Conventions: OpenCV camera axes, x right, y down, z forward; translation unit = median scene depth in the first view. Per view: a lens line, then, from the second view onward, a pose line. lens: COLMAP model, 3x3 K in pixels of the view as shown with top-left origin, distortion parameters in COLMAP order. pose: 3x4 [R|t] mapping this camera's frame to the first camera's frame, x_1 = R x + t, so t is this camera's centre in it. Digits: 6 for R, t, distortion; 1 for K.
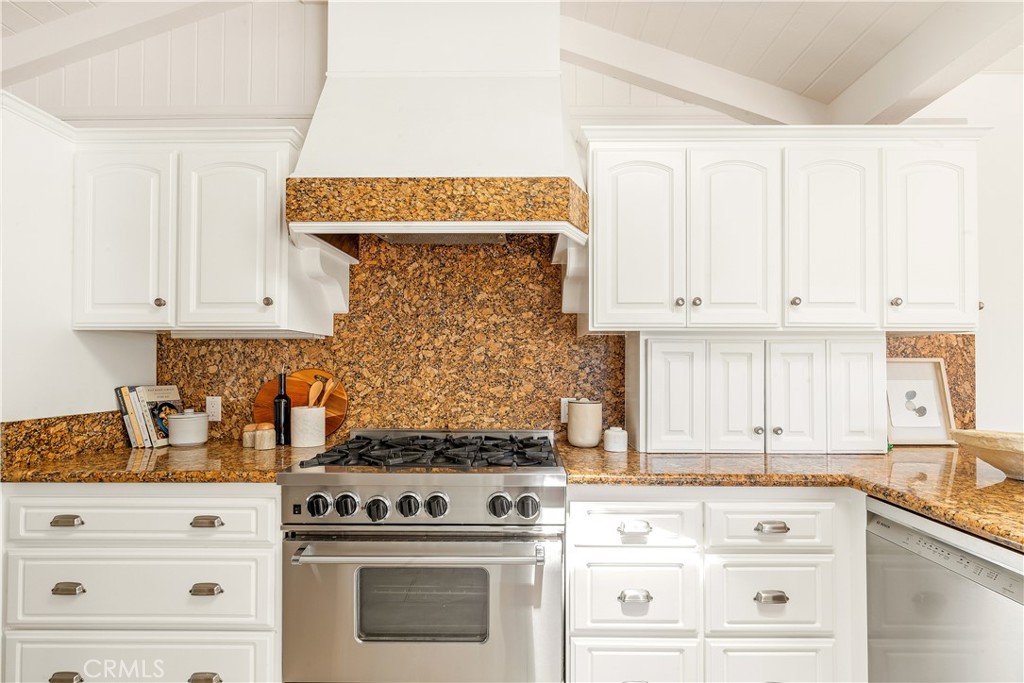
lens RADIAL K [[503.2, 0, 523.8], [0, 503.2, 358.9], [0, 0, 1]] dist [-0.001532, -0.002491]
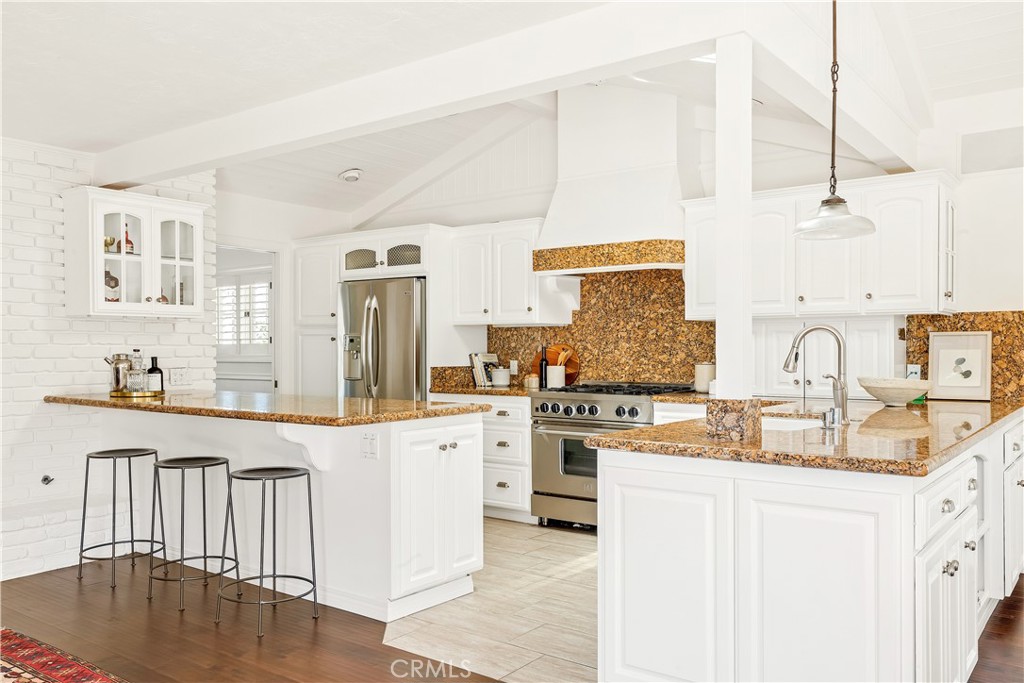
lens RADIAL K [[817.9, 0, 508.9], [0, 817.9, 350.0], [0, 0, 1]] dist [0.014223, 0.005351]
pose [[0.804452, -0.002932, -0.594010, 1.102344], [0.013649, 0.999815, 0.013550, -0.000100], [0.593860, -0.019008, 0.804344, -1.347648]]
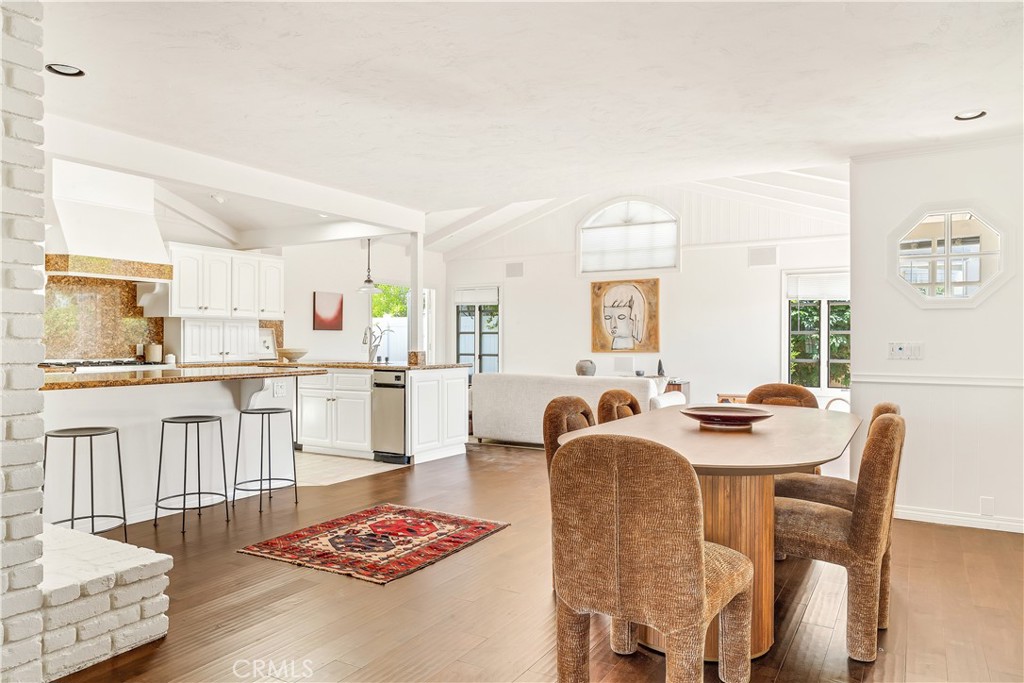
lens RADIAL K [[677.4, 0, 514.0], [0, 677.4, 344.8], [0, 0, 1]] dist [0.004198, -0.000414]
pose [[0.495881, -0.007382, 0.868359, -1.801685], [-0.015174, 0.999738, 0.017165, 0.003537], [-0.868258, -0.021688, 0.495639, -2.056814]]
